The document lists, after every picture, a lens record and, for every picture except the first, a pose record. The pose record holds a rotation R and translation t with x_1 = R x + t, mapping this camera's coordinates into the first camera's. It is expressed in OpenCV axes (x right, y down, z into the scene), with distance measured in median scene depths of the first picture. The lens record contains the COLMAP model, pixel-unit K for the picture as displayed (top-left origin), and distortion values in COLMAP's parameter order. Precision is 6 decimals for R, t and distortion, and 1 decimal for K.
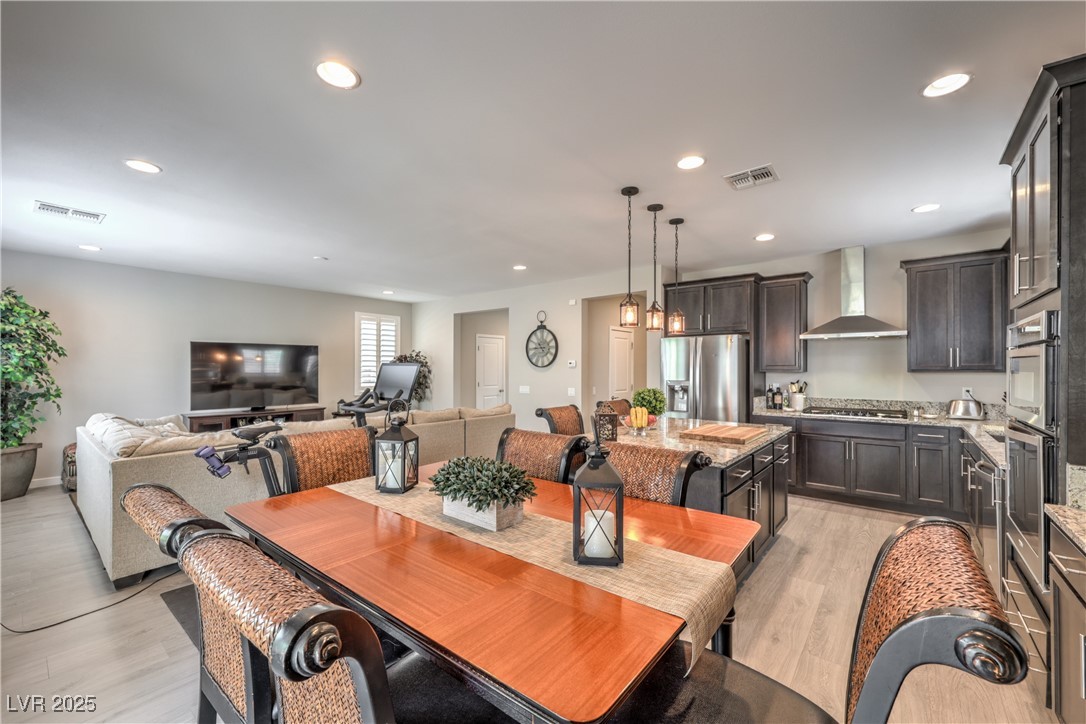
lens RADIAL K [[440.4, 0, 548.4], [0, 440.4, 368.2], [0, 0, 1]] dist [-0.001627, 0.000424]
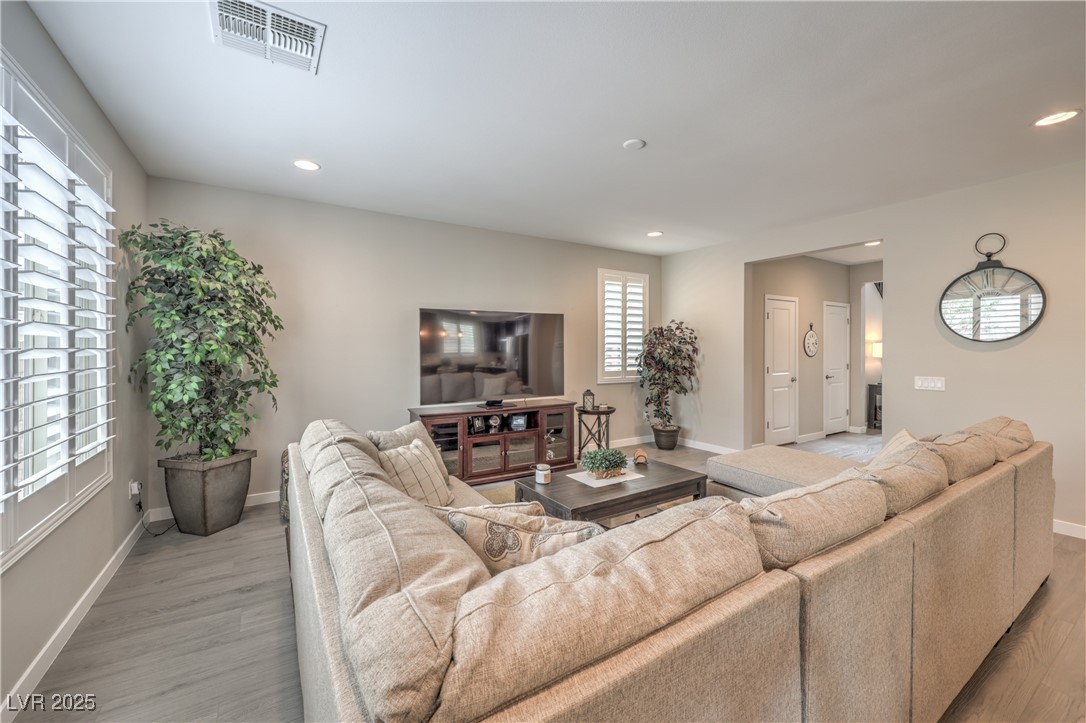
lens RADIAL K [[440.4, 0, 547.5], [0, 440.4, 352.8], [0, 0, 1]] dist [-0.001627, 0.000424]
pose [[0.949575, 0.001214, -0.313538, -0.487668], [0.001891, 0.999952, 0.009599, 0.006032], [0.313534, -0.009708, 0.949527, 0.479650]]
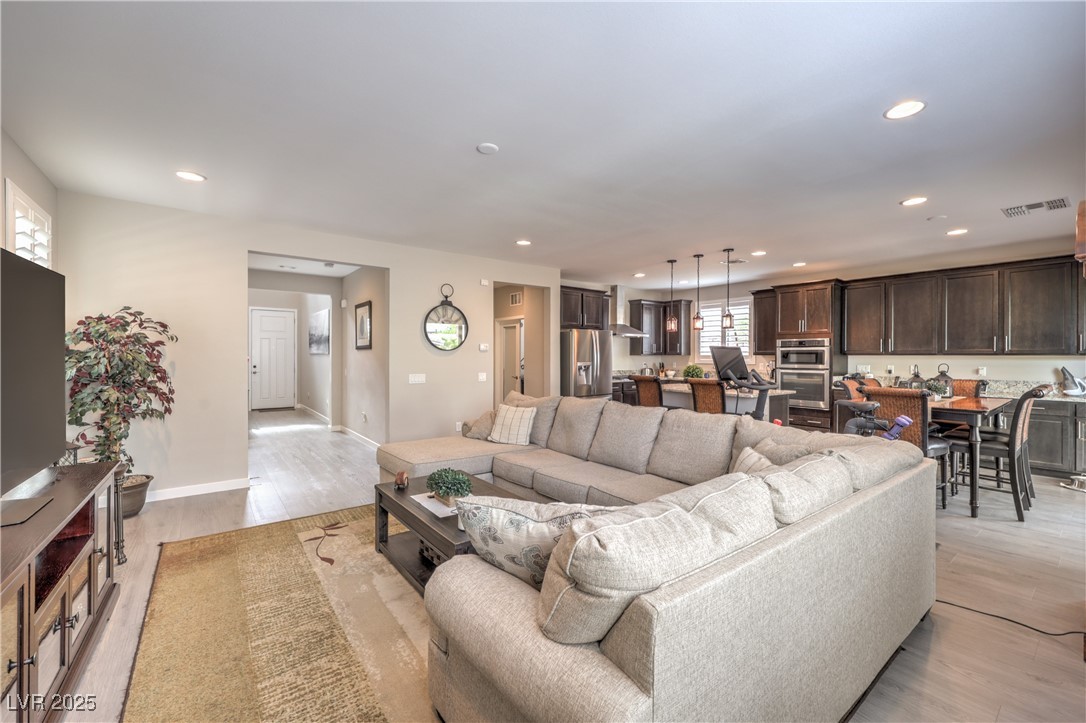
lens RADIAL K [[440.4, 0, 542.1], [0, 440.4, 358.2], [0, 0, 1]] dist [-0.001627, 0.000424]
pose [[0.236657, -0.003891, 0.971586, -1.116688], [-0.000246, 0.999992, 0.004064, 0.012995], [-0.971593, -0.001200, 0.236654, 0.868832]]
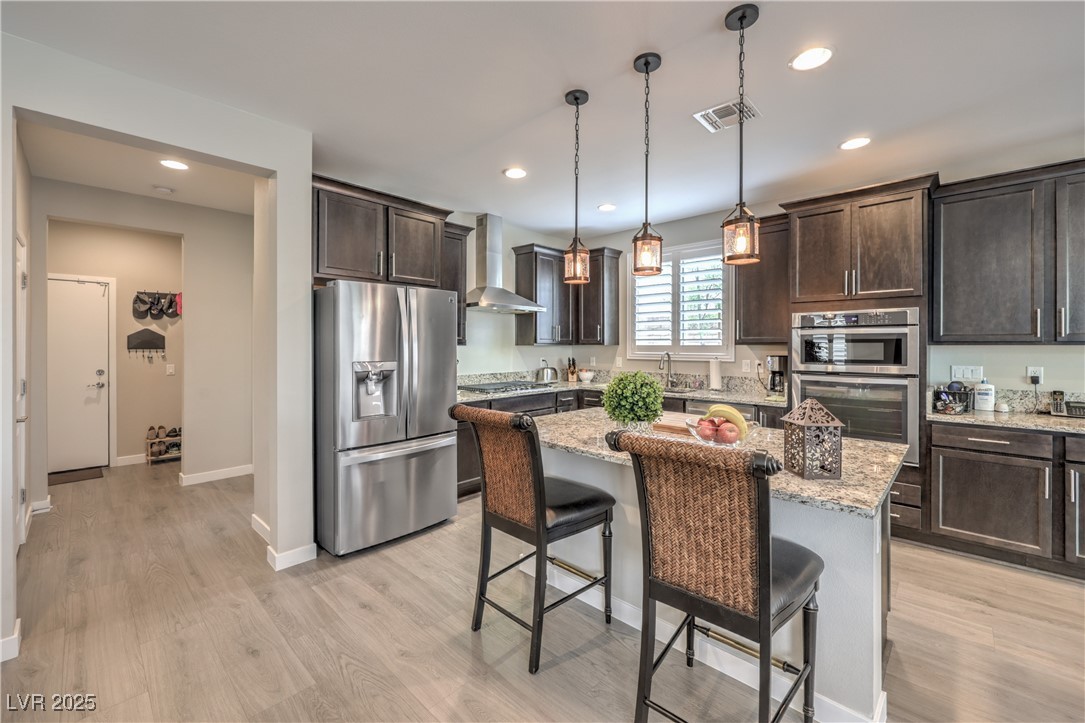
lens RADIAL K [[440.0, 0, 534.6], [0, 440.0, 350.0], [0, 0, 1]] dist [-0.001627, 0.000424]
pose [[0.094902, -0.007327, 0.995460, -0.258177], [0.001069, 0.999973, 0.007258, 0.011396], [-0.995486, 0.000375, 0.094907, 0.804920]]
